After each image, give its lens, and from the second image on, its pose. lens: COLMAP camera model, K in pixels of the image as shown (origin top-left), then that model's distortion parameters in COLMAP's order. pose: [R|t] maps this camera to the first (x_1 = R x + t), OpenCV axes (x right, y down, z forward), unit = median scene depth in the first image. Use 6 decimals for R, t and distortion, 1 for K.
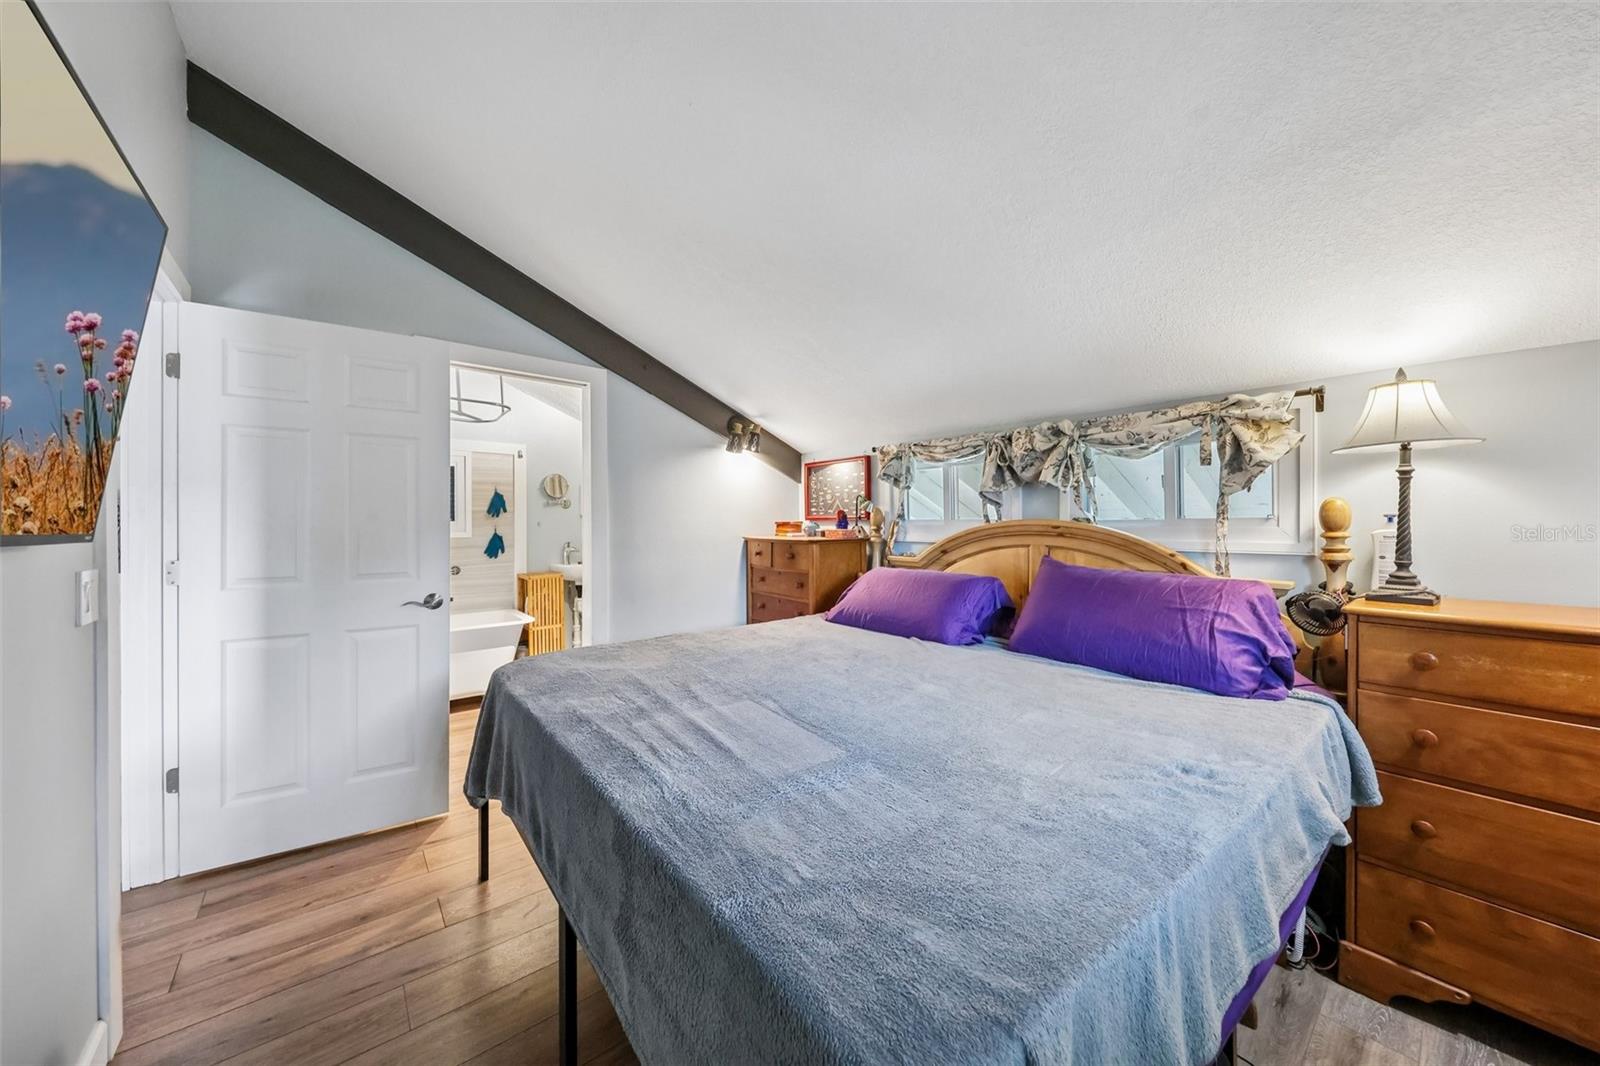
lens RADIAL K [[577.5, 0, 796.8], [0, 577.5, 526.2], [0, 0, 1]] dist [0.004473, -0.002505]
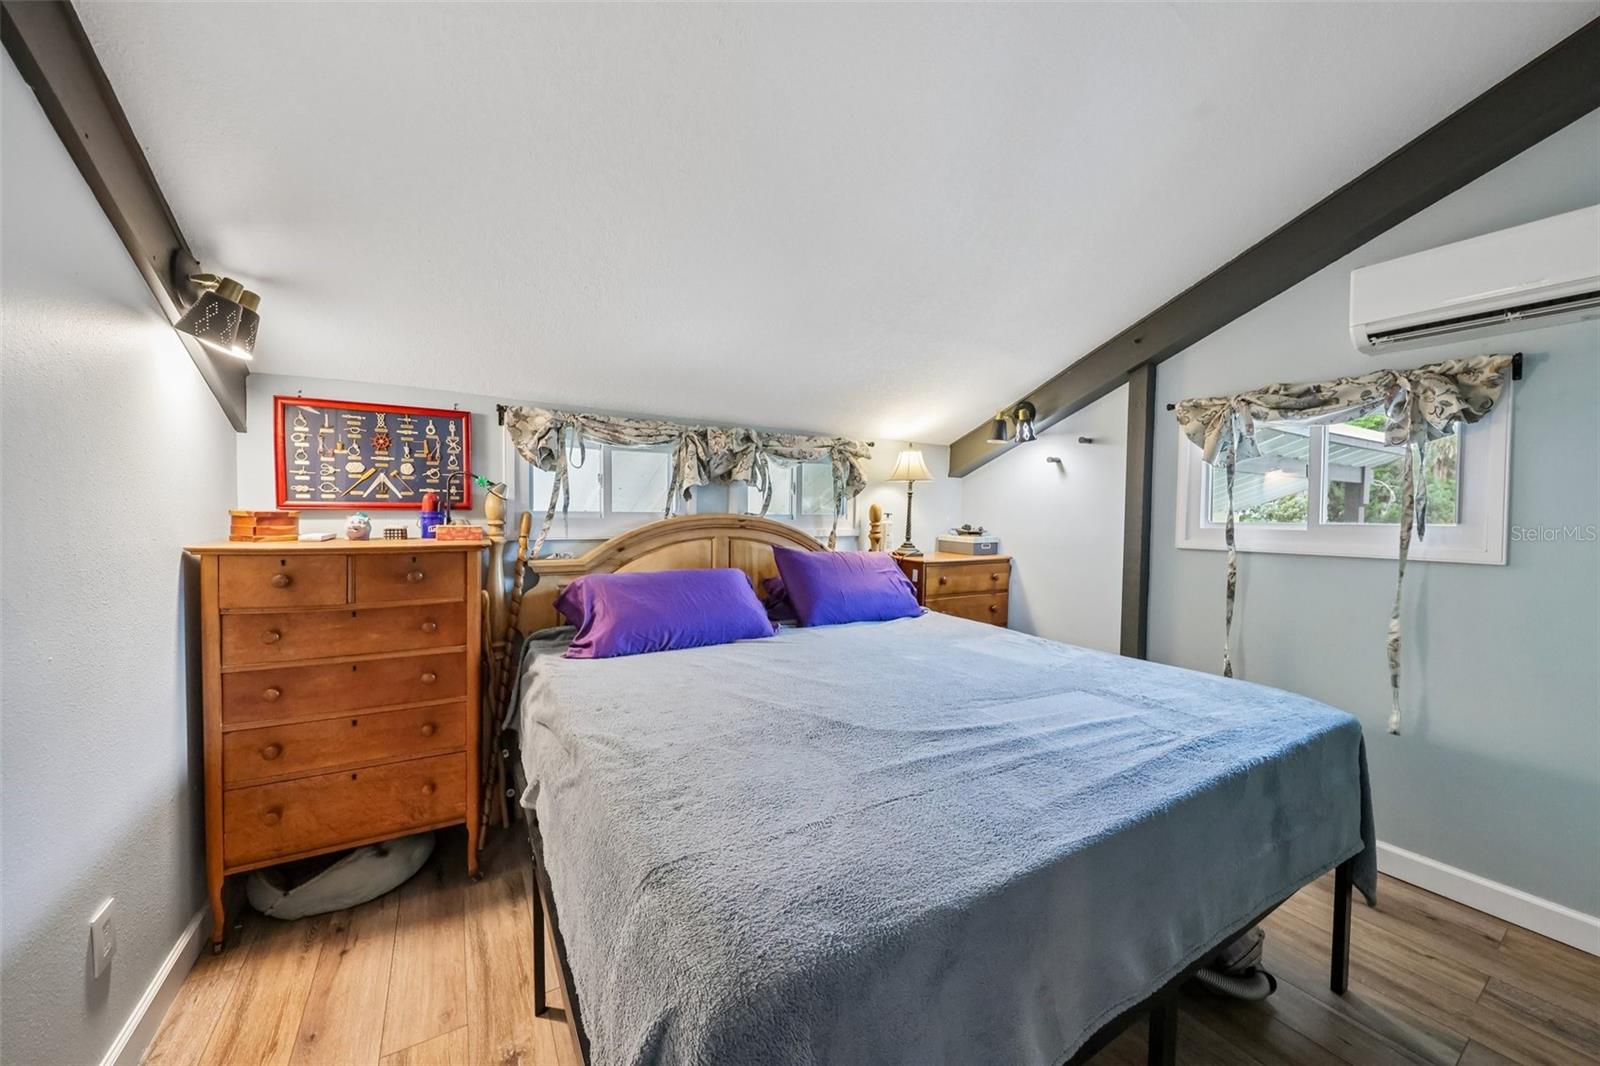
lens RADIAL K [[577.5, 0, 792.3], [0, 577.5, 523.7], [0, 0, 1]] dist [0.004473, -0.002505]
pose [[0.120318, -0.016543, 0.992598, -0.728570], [-0.004058, 0.999845, 0.017156, -0.013041], [-0.992727, -0.006092, 0.120232, 0.818619]]
